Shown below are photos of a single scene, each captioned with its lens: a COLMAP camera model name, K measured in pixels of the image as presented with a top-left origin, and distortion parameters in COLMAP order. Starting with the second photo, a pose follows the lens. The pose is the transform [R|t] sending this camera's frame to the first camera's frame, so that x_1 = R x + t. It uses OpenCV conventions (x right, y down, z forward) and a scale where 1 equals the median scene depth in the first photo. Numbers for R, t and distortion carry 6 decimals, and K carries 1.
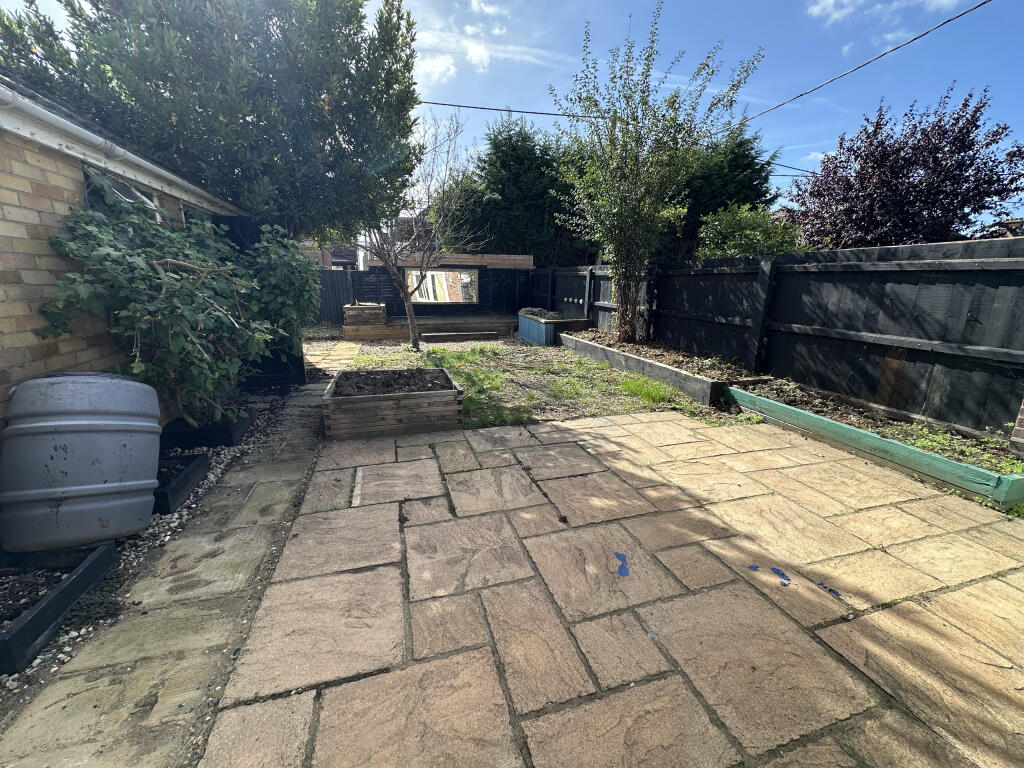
lens RADIAL K [[408.1, 0, 509.7], [0, 408.1, 384.7], [0, 0, 1]] dist [-0.001225, -0.000053]
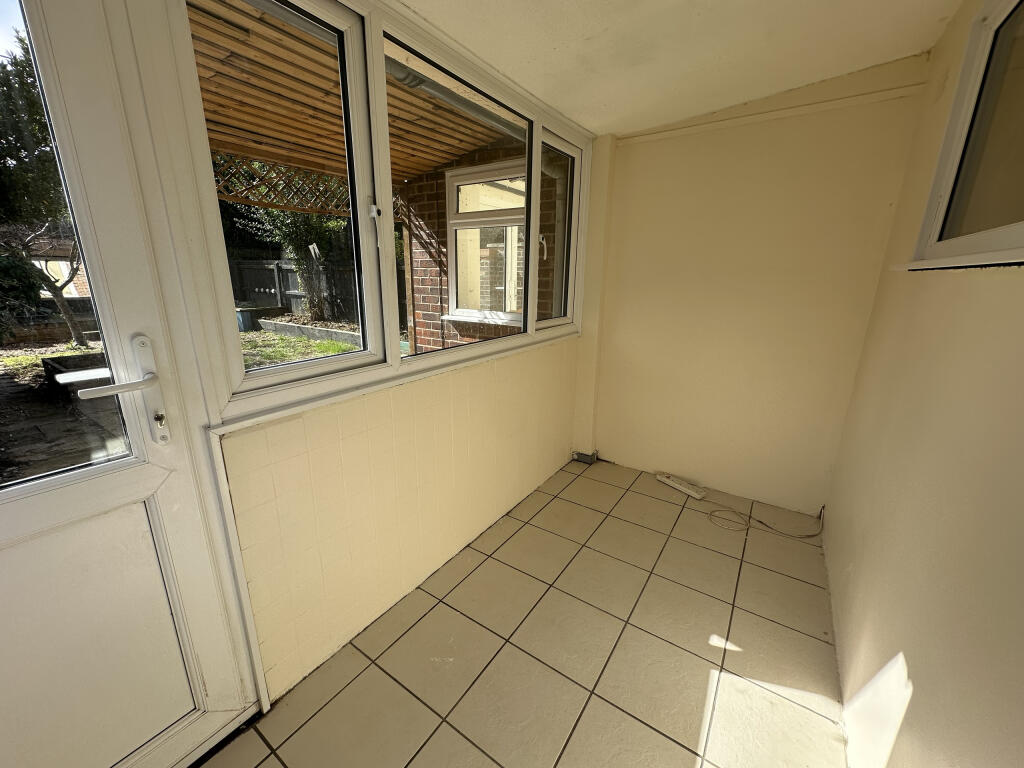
lens RADIAL K [[408.1, 0, 512.2], [0, 408.1, 383.4], [0, 0, 1]] dist [-0.001225, -0.000053]
pose [[0.769971, -0.166161, 0.616065, -0.078761], [0.151706, 0.985485, 0.076193, 0.092319], [-0.619783, 0.034794, 0.784002, -0.427108]]
